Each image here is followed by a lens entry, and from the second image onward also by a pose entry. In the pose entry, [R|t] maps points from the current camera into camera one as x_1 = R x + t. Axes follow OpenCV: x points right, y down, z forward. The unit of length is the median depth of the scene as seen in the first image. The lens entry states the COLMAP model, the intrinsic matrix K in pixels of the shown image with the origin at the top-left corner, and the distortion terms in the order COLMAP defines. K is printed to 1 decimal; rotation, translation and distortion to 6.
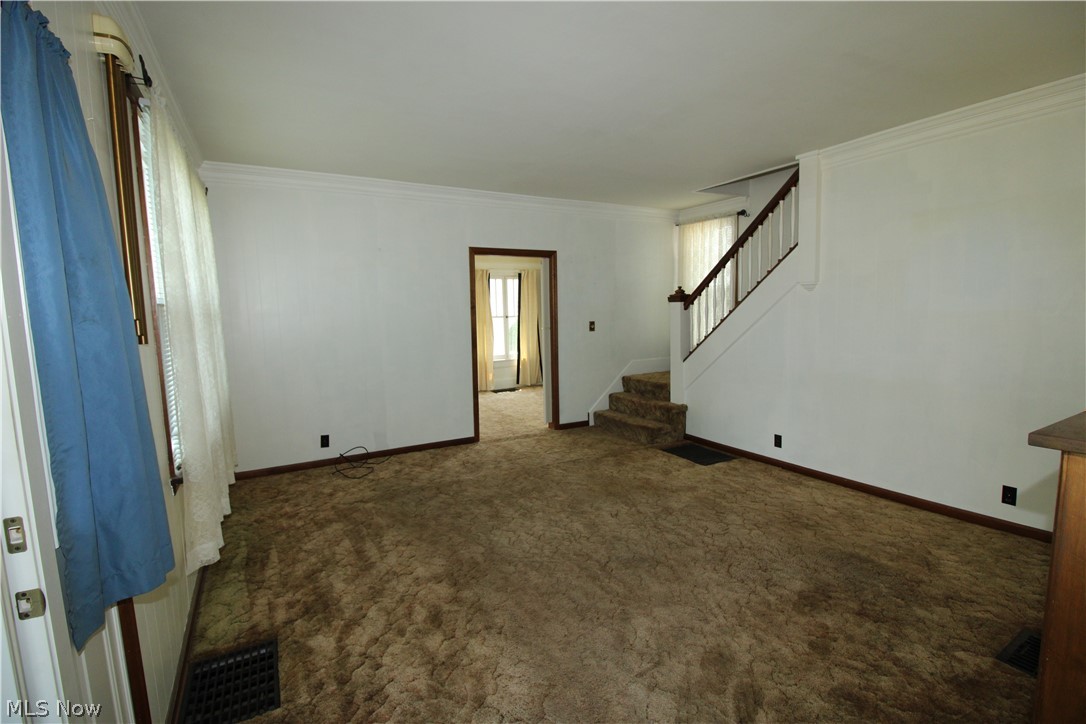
lens RADIAL K [[496.9, 0, 545.0], [0, 496.9, 357.5], [0, 0, 1]] dist [0.000222, -0.012615]
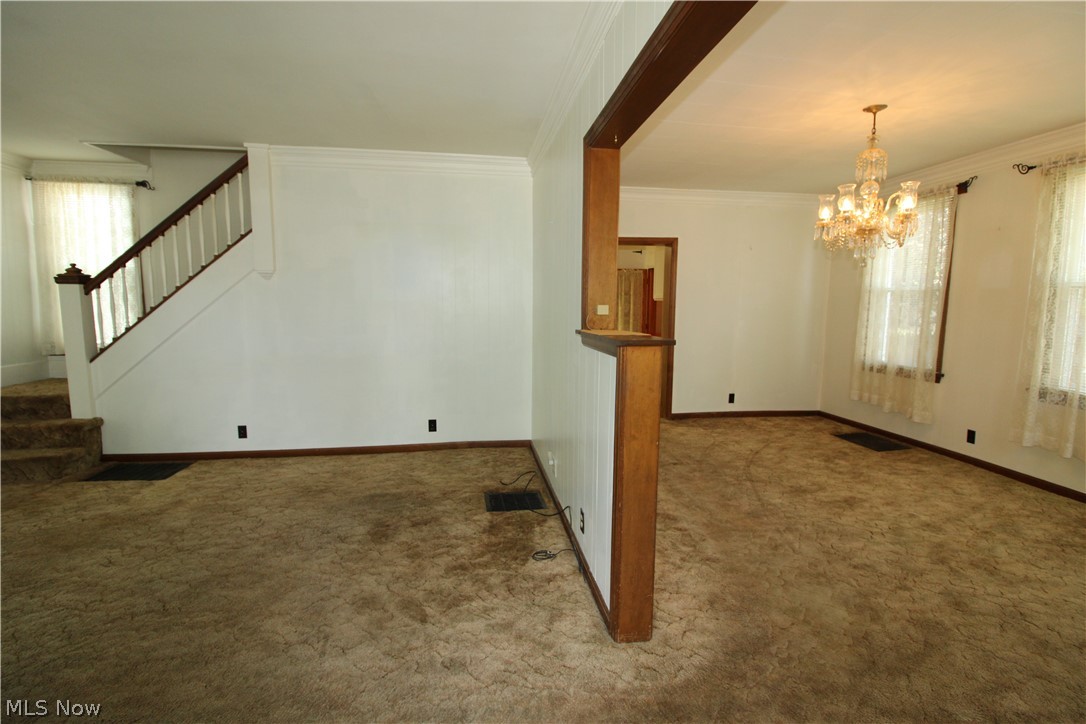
lens RADIAL K [[496.9, 0, 545.0], [0, 496.9, 357.5], [0, 0, 1]] dist [0.000222, -0.012615]
pose [[0.365456, -0.076377, 0.927690, -0.225173], [0.073118, 0.995904, 0.053189, 0.015341], [-0.927952, 0.048393, 0.369544, 0.087439]]
